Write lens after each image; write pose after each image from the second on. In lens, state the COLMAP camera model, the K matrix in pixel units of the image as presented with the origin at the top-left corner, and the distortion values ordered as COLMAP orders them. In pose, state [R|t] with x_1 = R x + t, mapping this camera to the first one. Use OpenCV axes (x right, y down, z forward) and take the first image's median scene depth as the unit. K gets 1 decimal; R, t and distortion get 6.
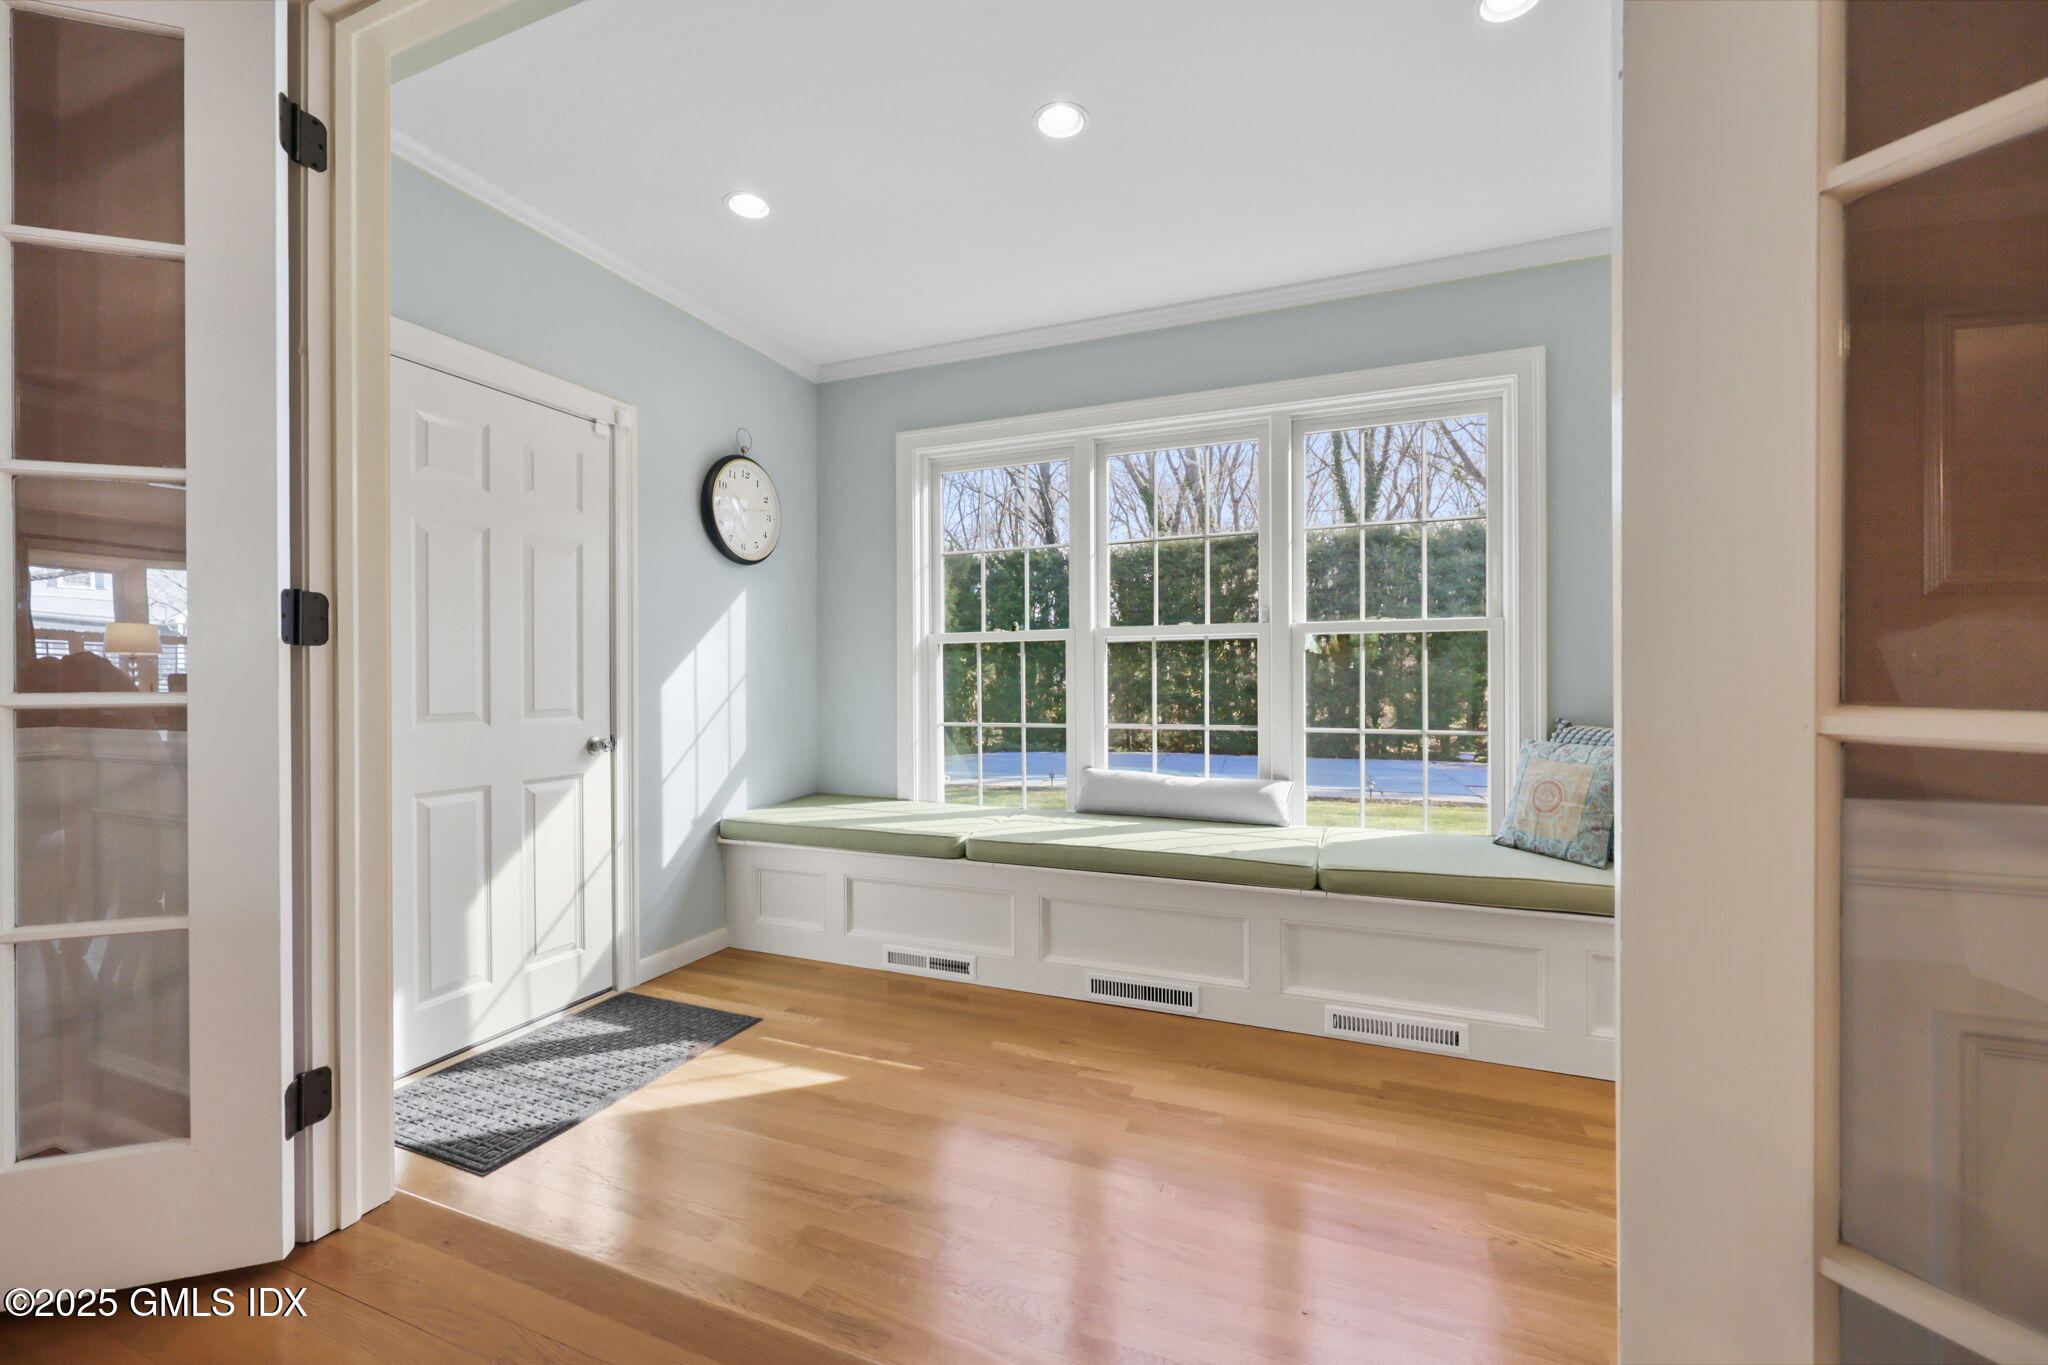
lens RADIAL K [[889.5, 0, 984.8], [0, 889.5, 671.1], [0, 0, 1]] dist [0.003724, -0.000137]
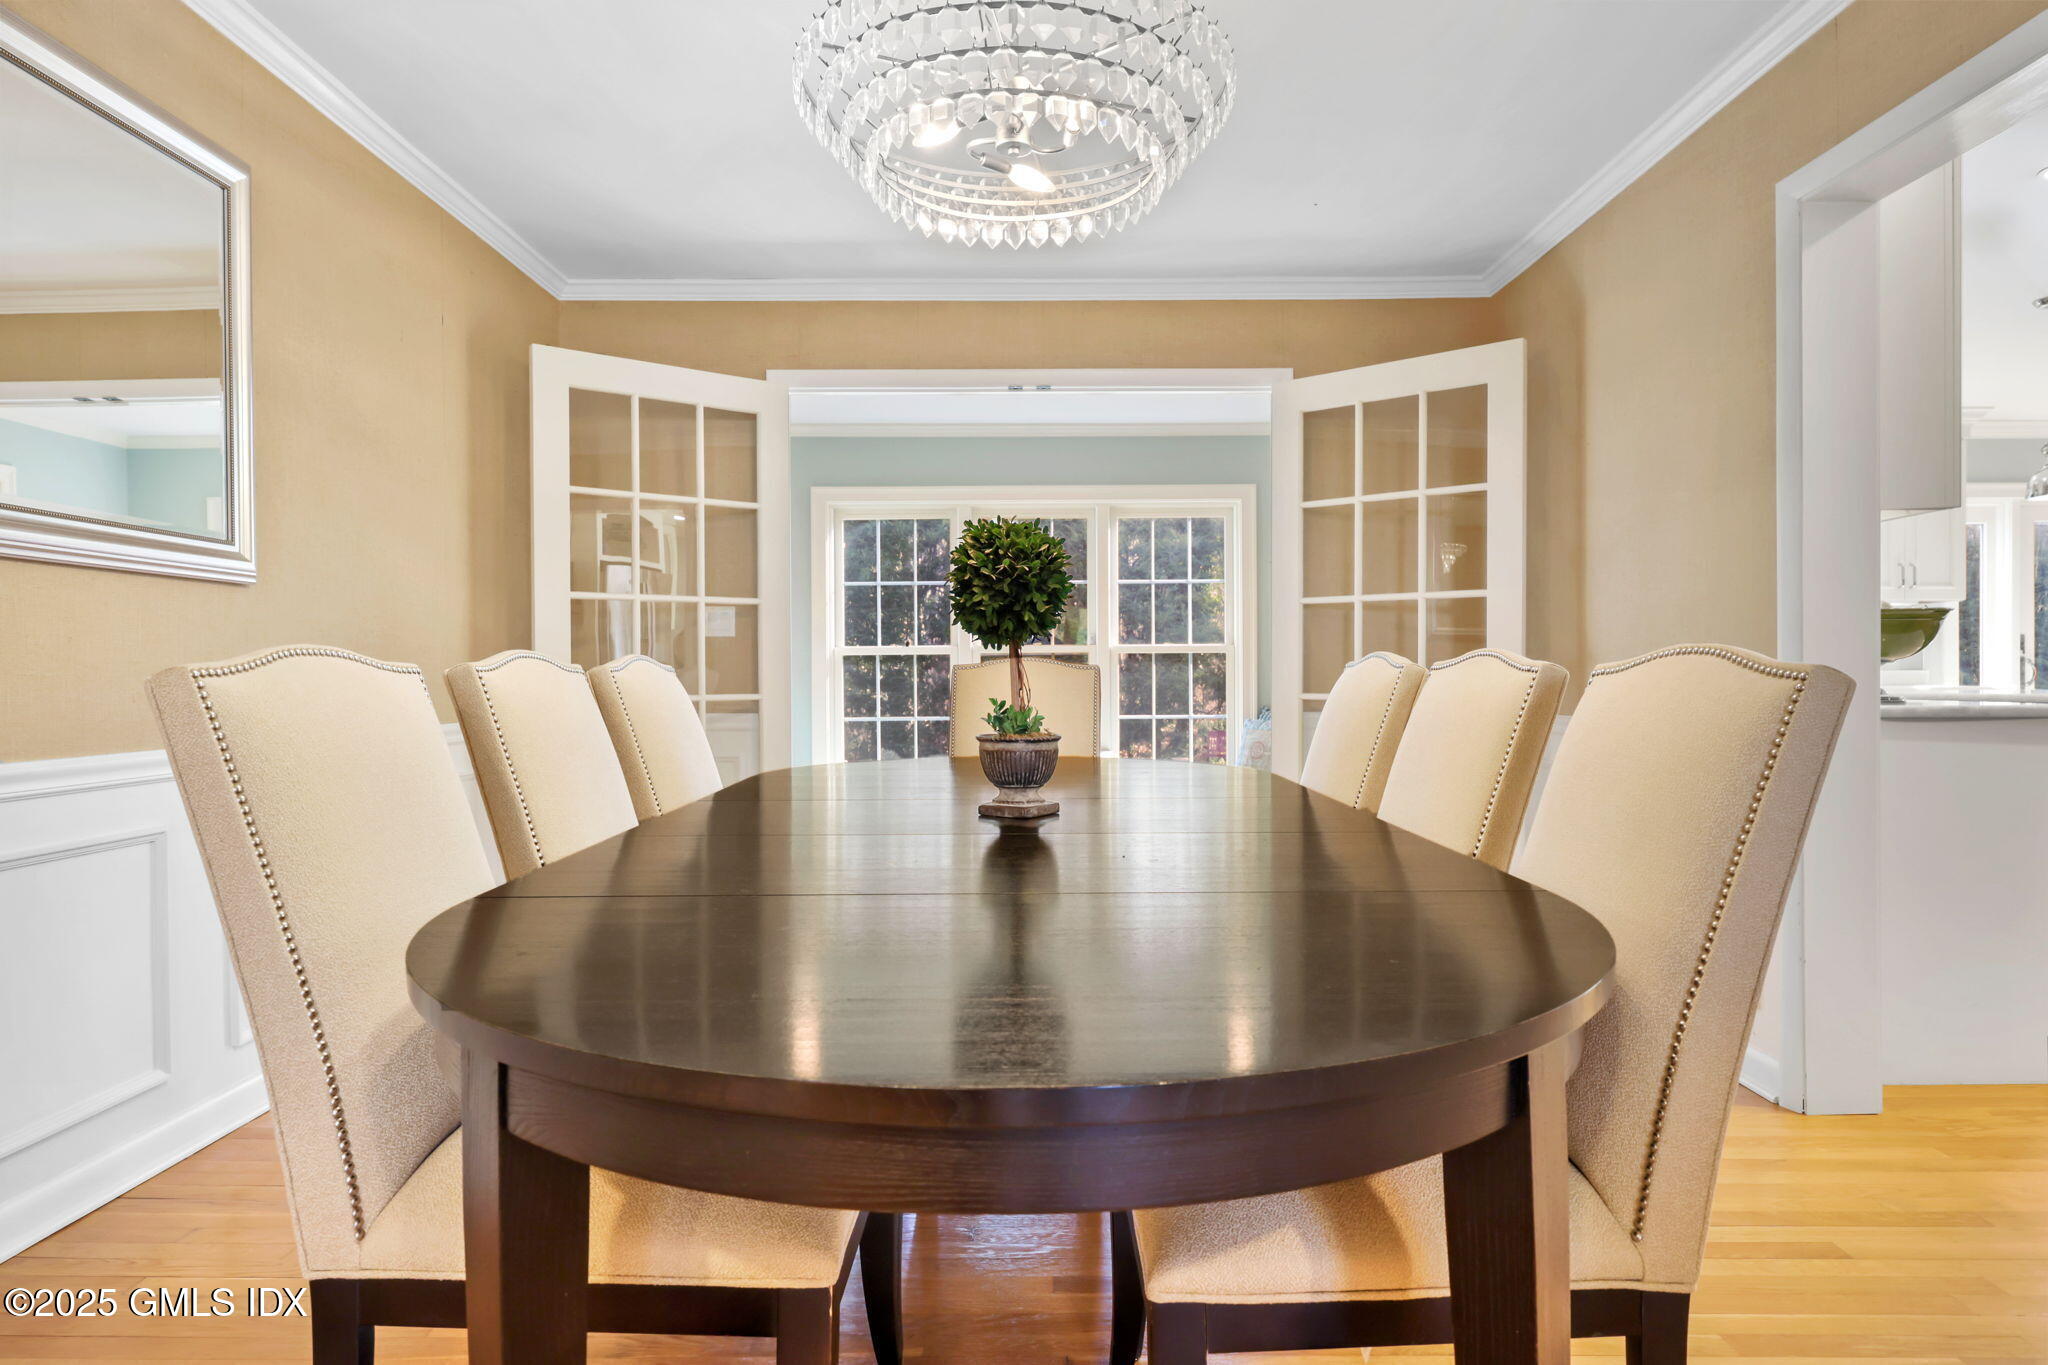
lens RADIAL K [[1211.5, 0, 1025.3], [0, 1211.5, 697.5], [0, 0, 1]] dist [-0.000154, -0.001224]
pose [[0.918638, -0.009900, 0.394977, -0.592596], [-0.001106, 0.999618, 0.027627, -0.023591], [-0.395099, -0.025816, 0.918276, -0.816241]]
